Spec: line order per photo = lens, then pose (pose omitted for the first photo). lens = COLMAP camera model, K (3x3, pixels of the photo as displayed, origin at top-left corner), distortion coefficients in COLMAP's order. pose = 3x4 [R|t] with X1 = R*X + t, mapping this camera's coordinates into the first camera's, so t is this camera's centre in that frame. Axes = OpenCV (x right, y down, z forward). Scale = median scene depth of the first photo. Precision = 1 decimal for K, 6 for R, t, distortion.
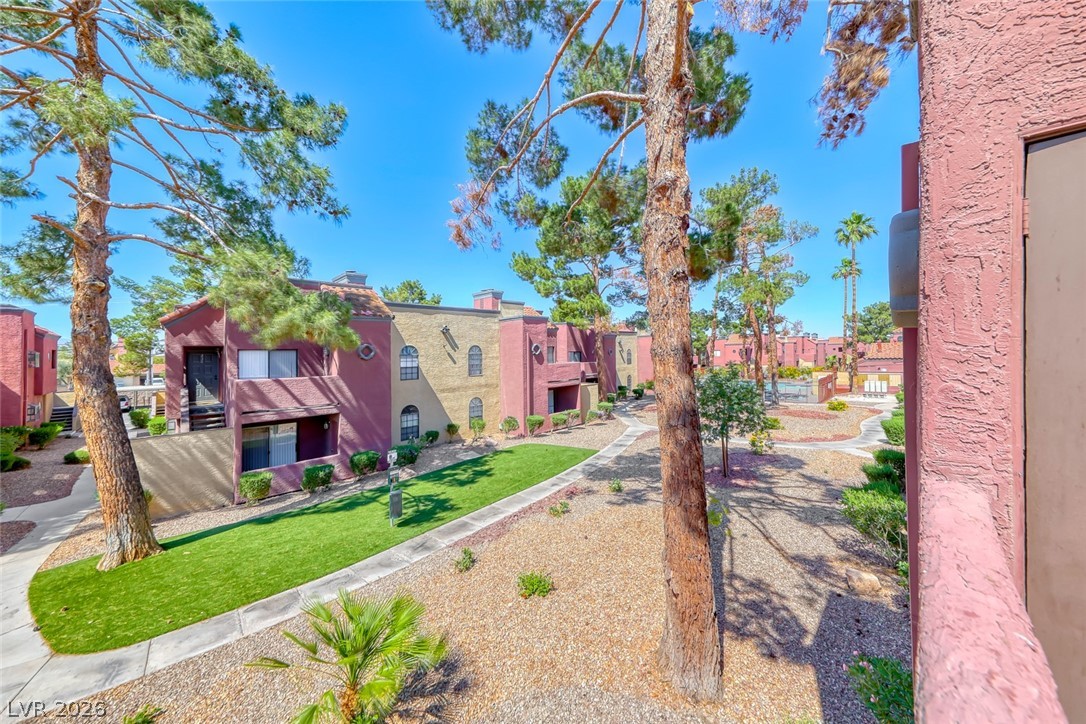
lens RADIAL K [[373.4, 0, 542.7], [0, 373.4, 349.1], [0, 0, 1]] dist [0.012133, -0.000053]
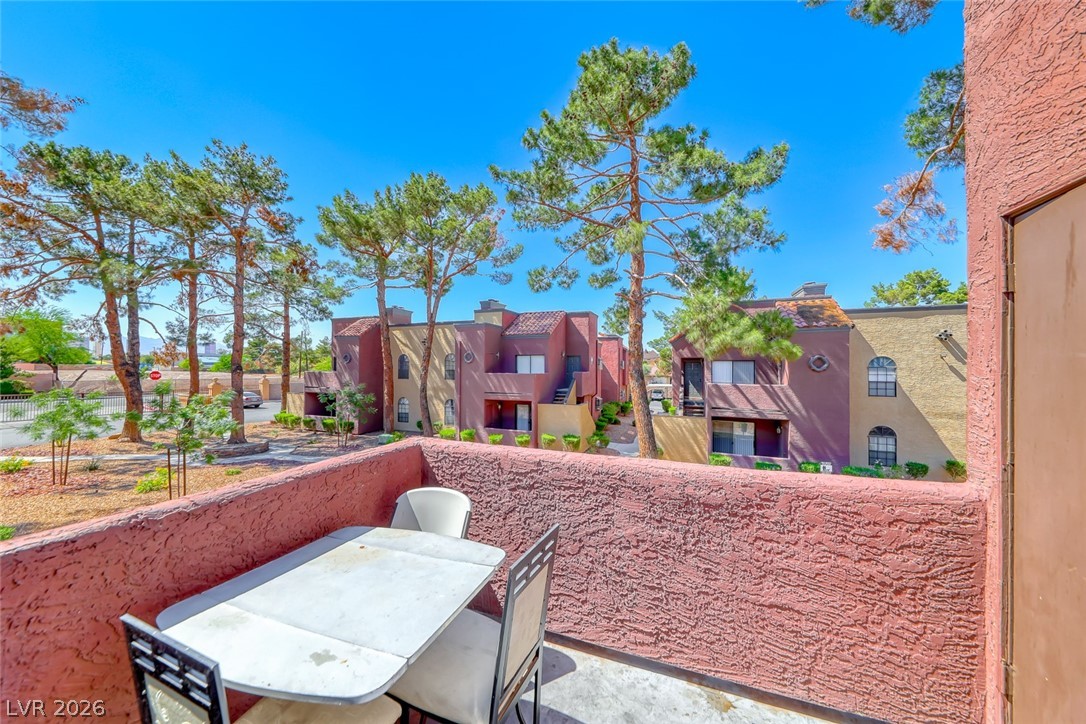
lens RADIAL K [[369.2, 0, 535.7], [0, 369.2, 367.2], [0, 0, 1]] dist [0.014481, -0.000073]
pose [[0.394261, 0.023738, -0.918692, 0.142476], [-0.004086, 0.999702, 0.024078, -0.003040], [0.918989, -0.005740, 0.394241, -0.081233]]
